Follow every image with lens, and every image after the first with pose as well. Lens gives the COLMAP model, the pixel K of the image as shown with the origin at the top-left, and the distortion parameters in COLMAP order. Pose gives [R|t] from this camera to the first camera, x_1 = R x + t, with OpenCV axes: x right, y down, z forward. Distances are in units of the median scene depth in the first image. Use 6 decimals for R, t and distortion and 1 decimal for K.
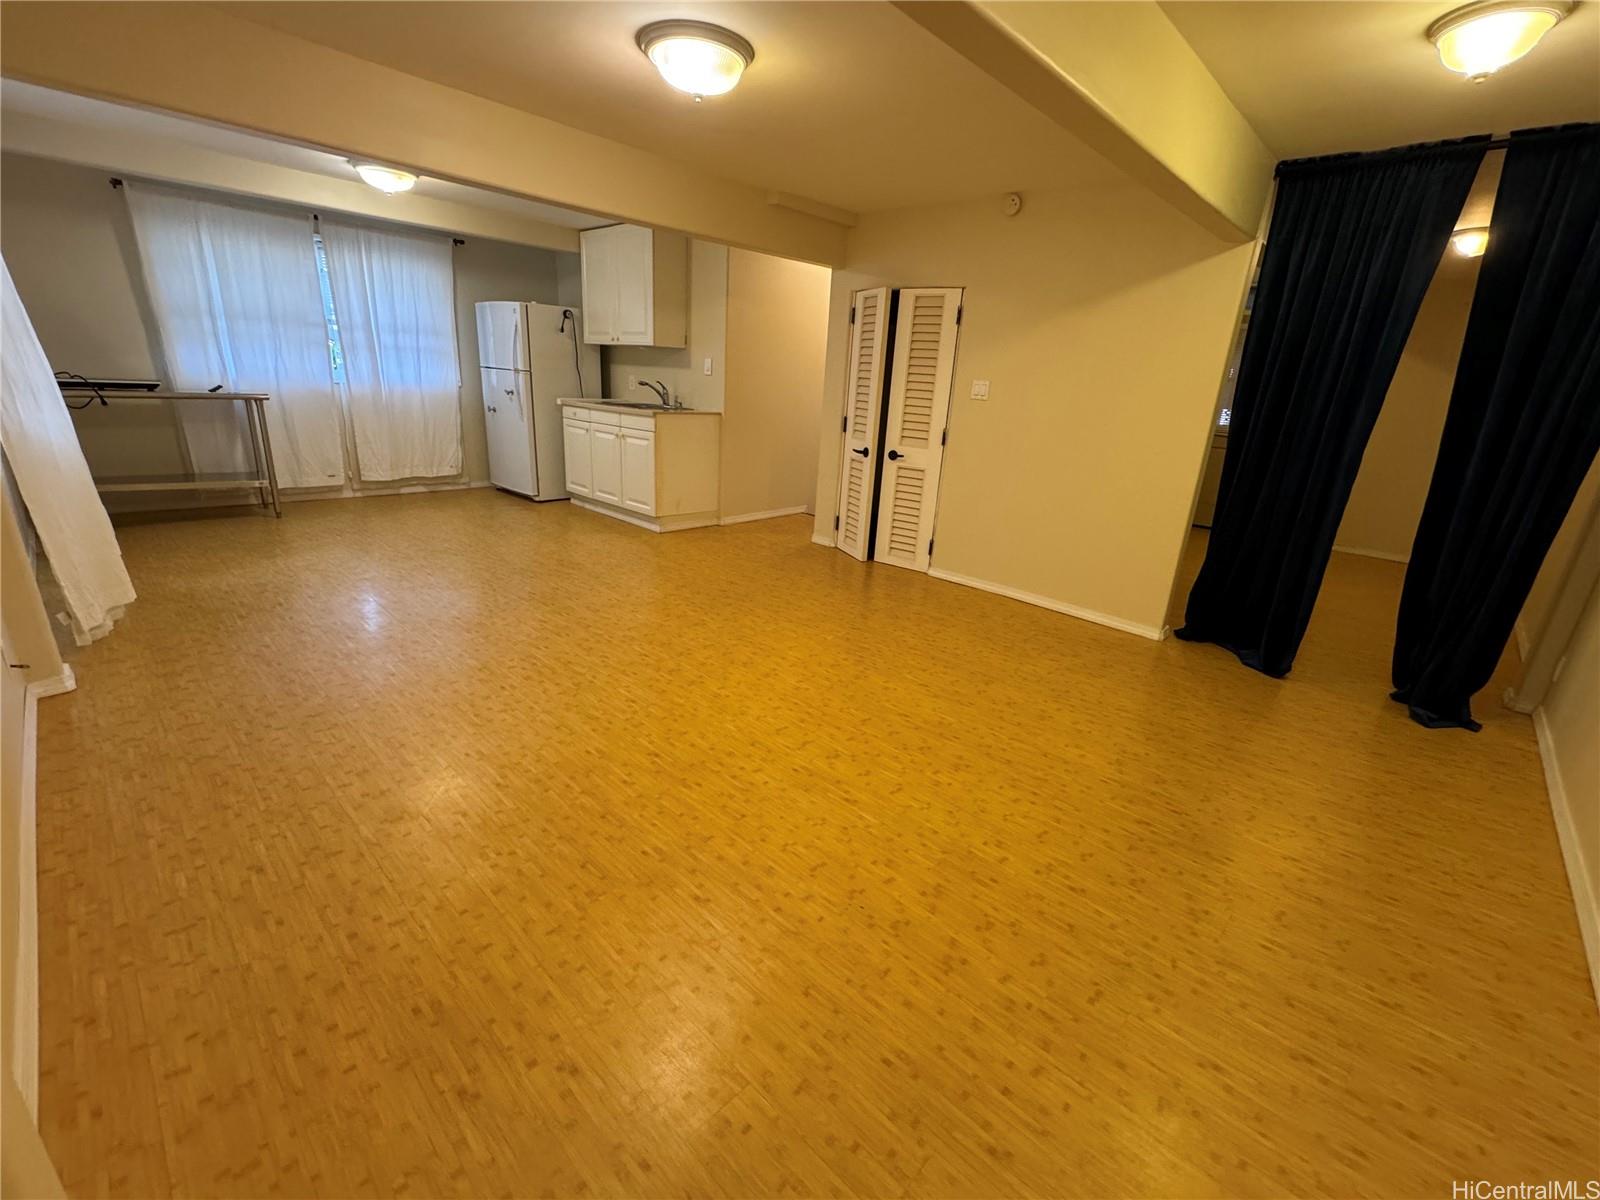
lens RADIAL K [[682.6, 0, 800.0], [0, 682.6, 600.0], [0, 0, 1]] dist [-0.002125, -0.000526]
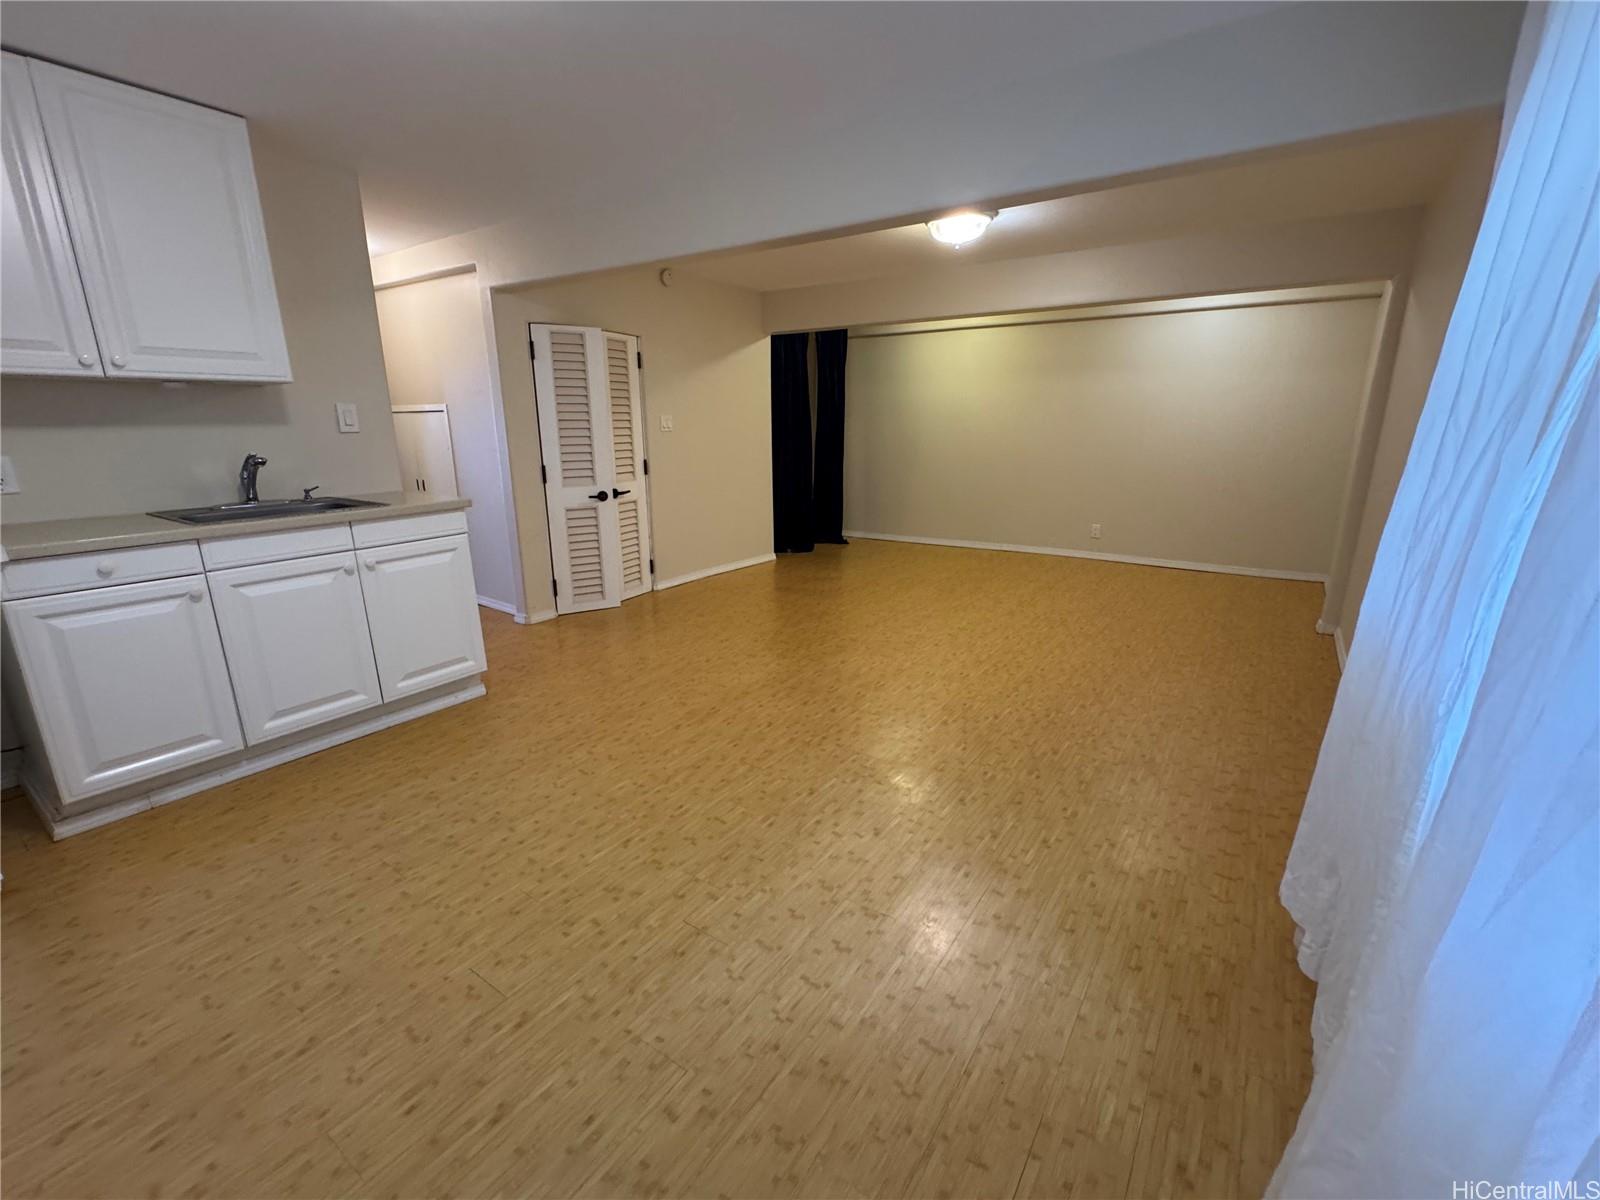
lens RADIAL K [[682.6, 0, 800.0], [0, 682.6, 600.0], [0, 0, 1]] dist [-0.002125, -0.000526]
pose [[-0.158462, -0.310145, 0.937390, -1.067001], [0.304974, 0.887588, 0.345222, -0.400483], [-0.939085, 0.340584, -0.046063, 1.004789]]
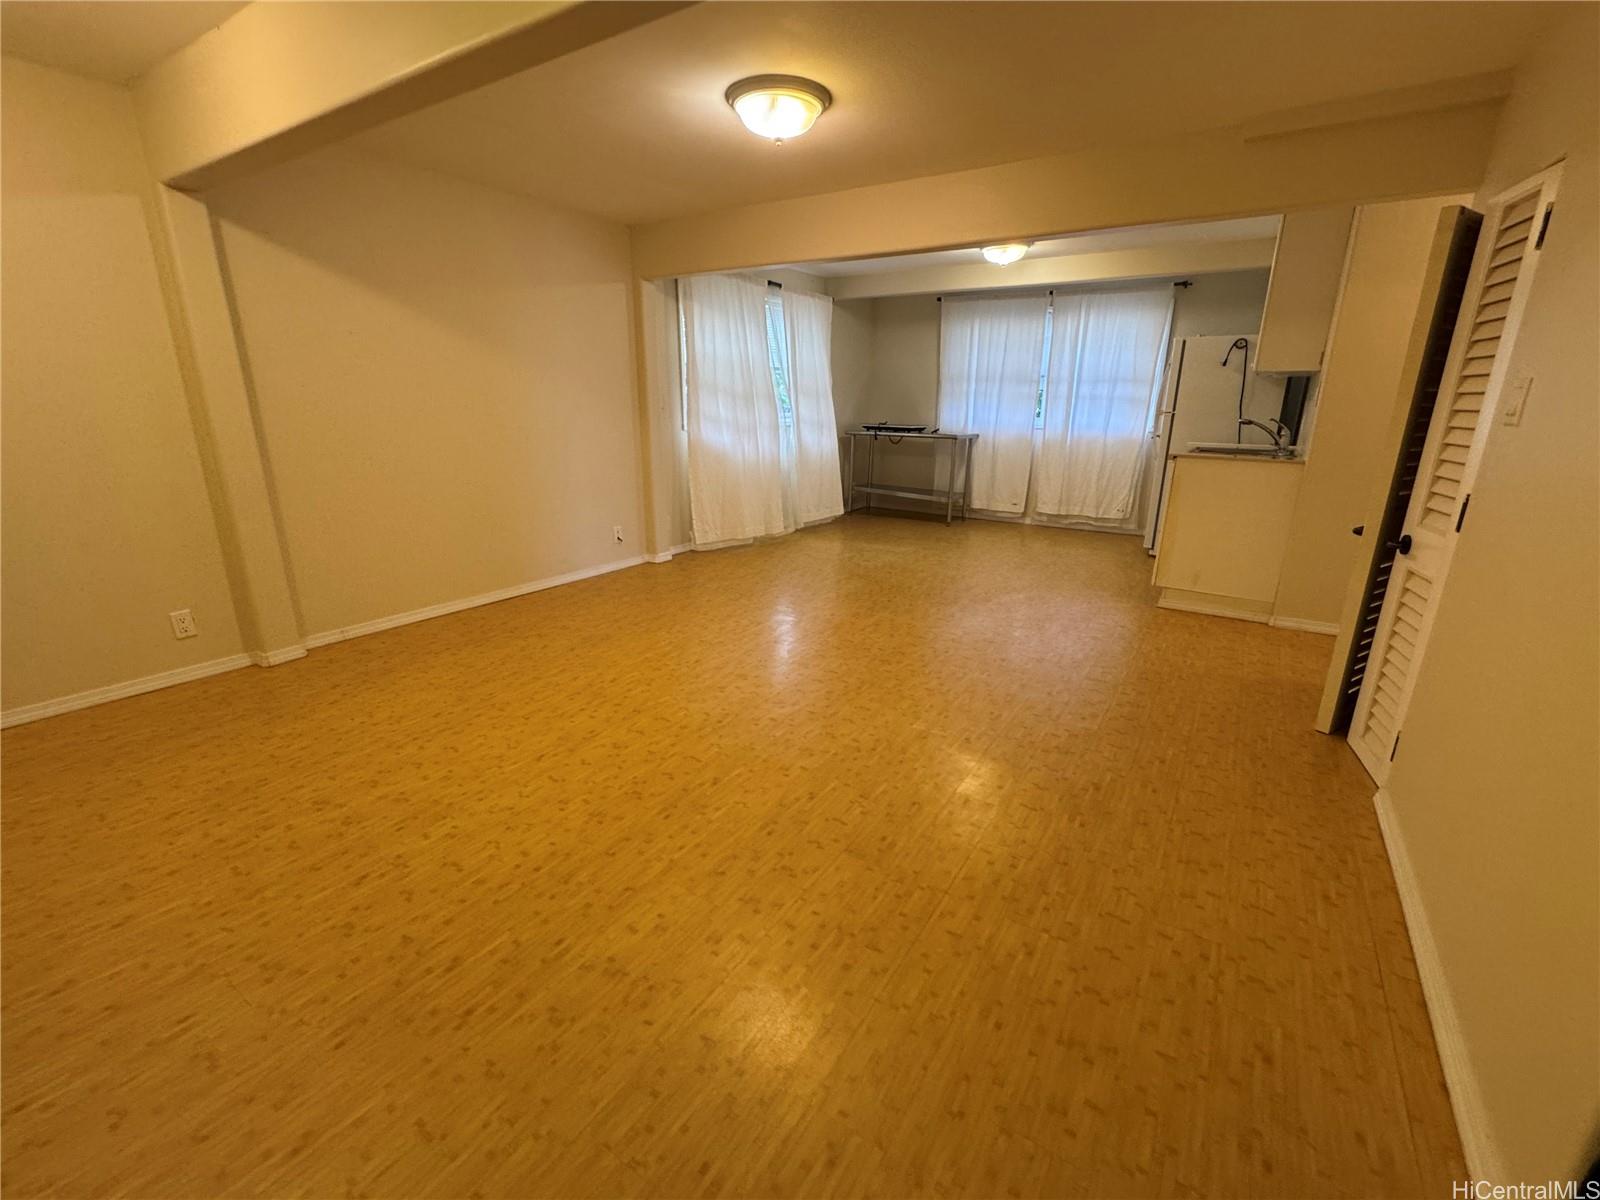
lens RADIAL K [[682.6, 0, 800.0], [0, 682.6, 600.0], [0, 0, 1]] dist [-0.002125, -0.000526]
pose [[0.181986, 0.222516, -0.957793, 0.636812], [-0.309778, 0.937433, 0.158927, -0.140563], [0.933230, 0.267781, 0.239530, 0.580119]]
